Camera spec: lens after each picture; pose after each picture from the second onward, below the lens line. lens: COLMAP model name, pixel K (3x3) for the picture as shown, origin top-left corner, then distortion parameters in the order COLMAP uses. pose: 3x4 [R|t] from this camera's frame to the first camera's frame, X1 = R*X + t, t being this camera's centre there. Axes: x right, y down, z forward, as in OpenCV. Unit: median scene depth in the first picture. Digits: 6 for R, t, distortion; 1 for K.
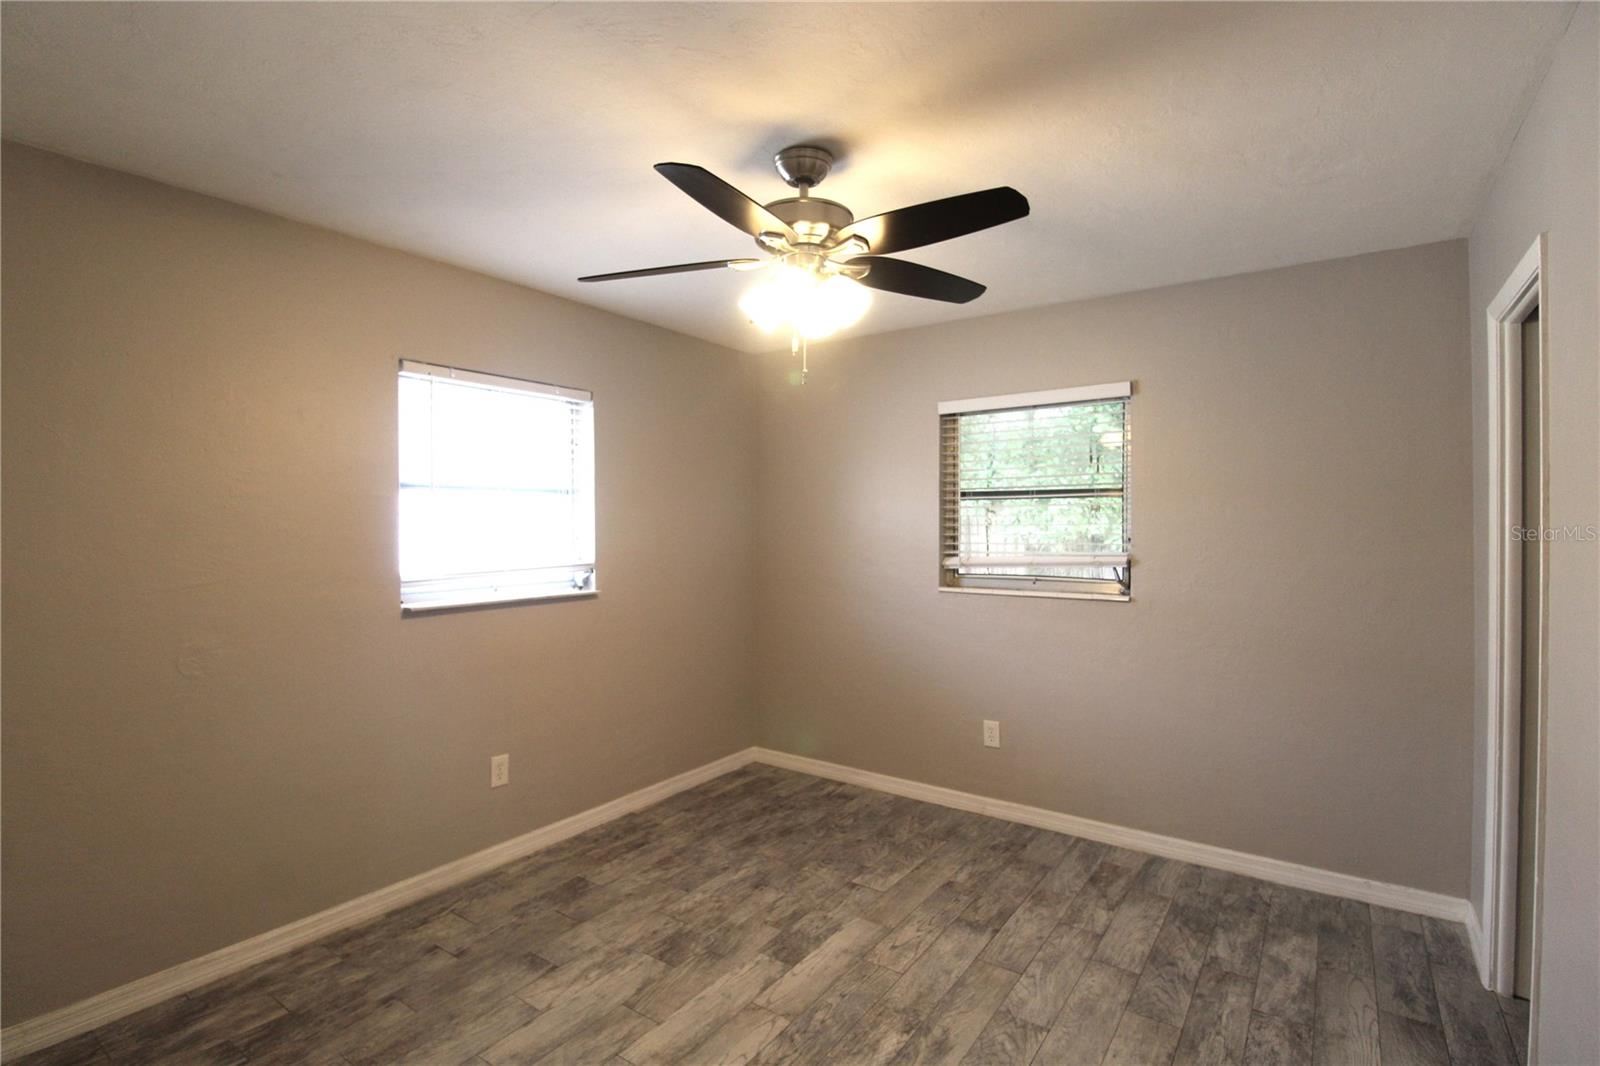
lens RADIAL K [[773.9, 0, 794.1], [0, 773.9, 520.9], [0, 0, 1]] dist [-0.003255, -0.000669]
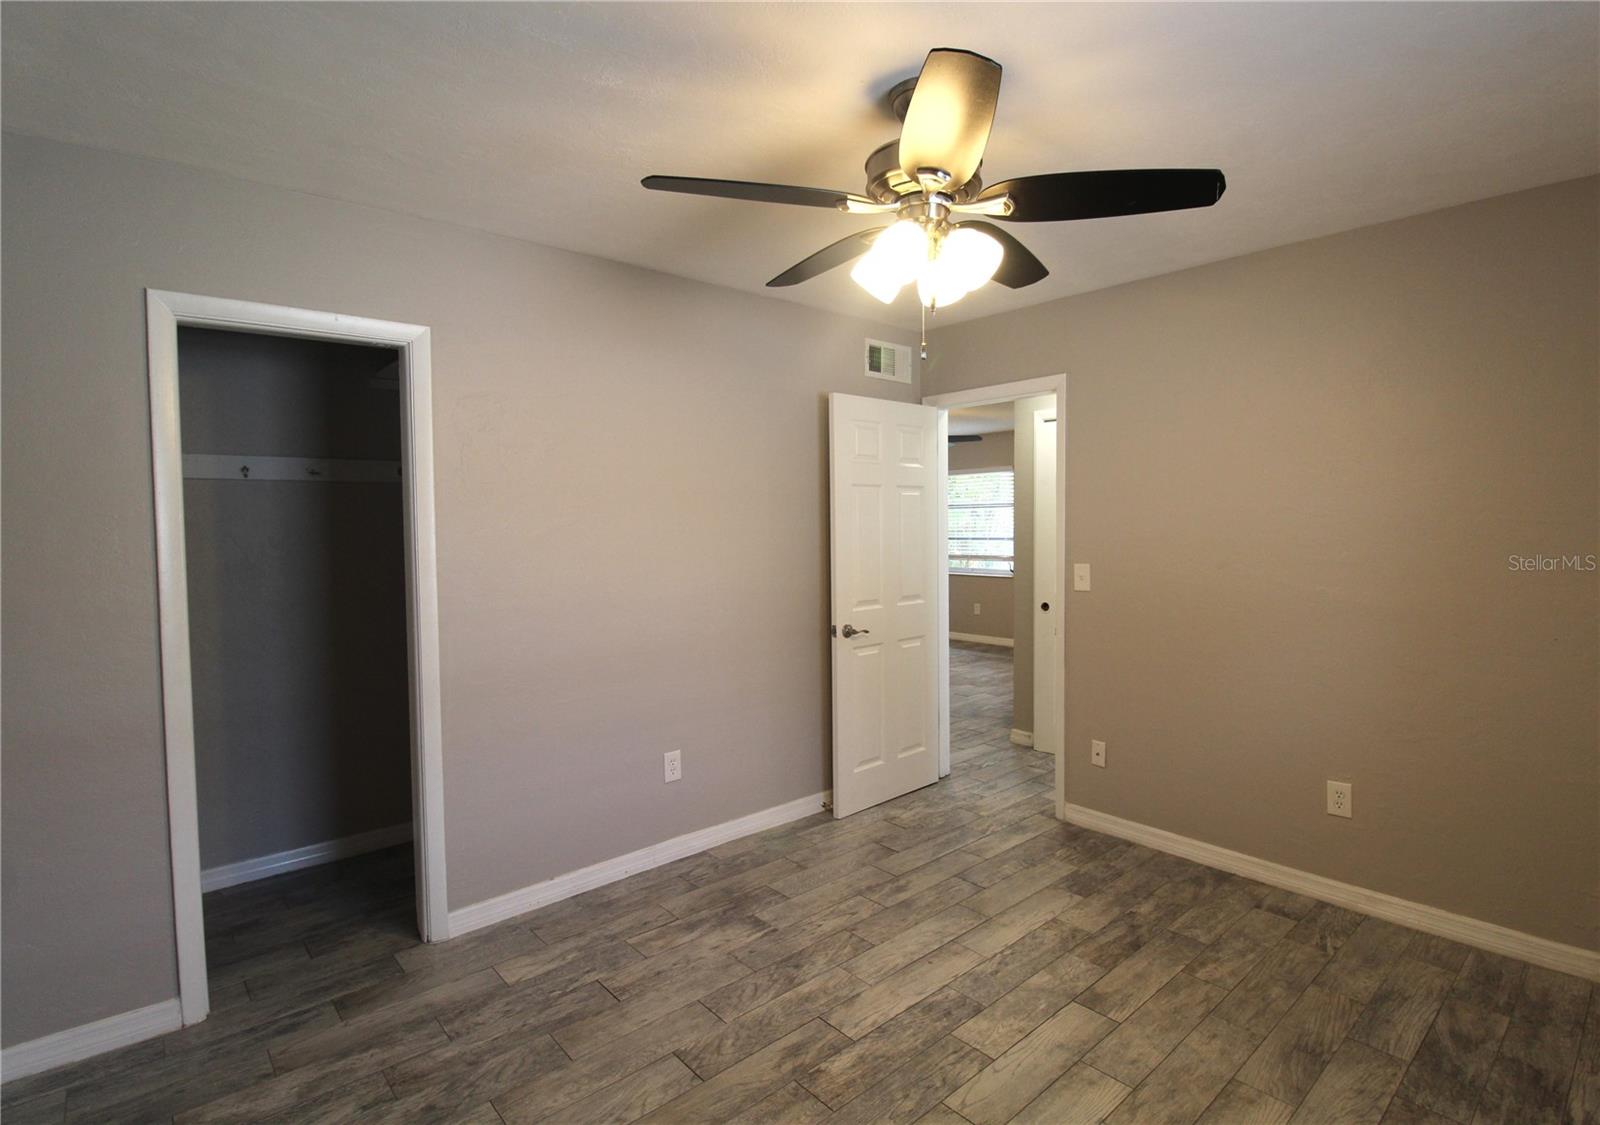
lens RADIAL K [[791.1, 0, 800.0], [0, 791.1, 562.5], [0, 0, 1]] dist [0.000006, -0.000185]
pose [[-0.967946, -0.002147, 0.251150, -0.071061], [0.009554, 0.998925, 0.045364, 0.001543], [-0.250977, 0.046310, -0.966885, 1.889165]]
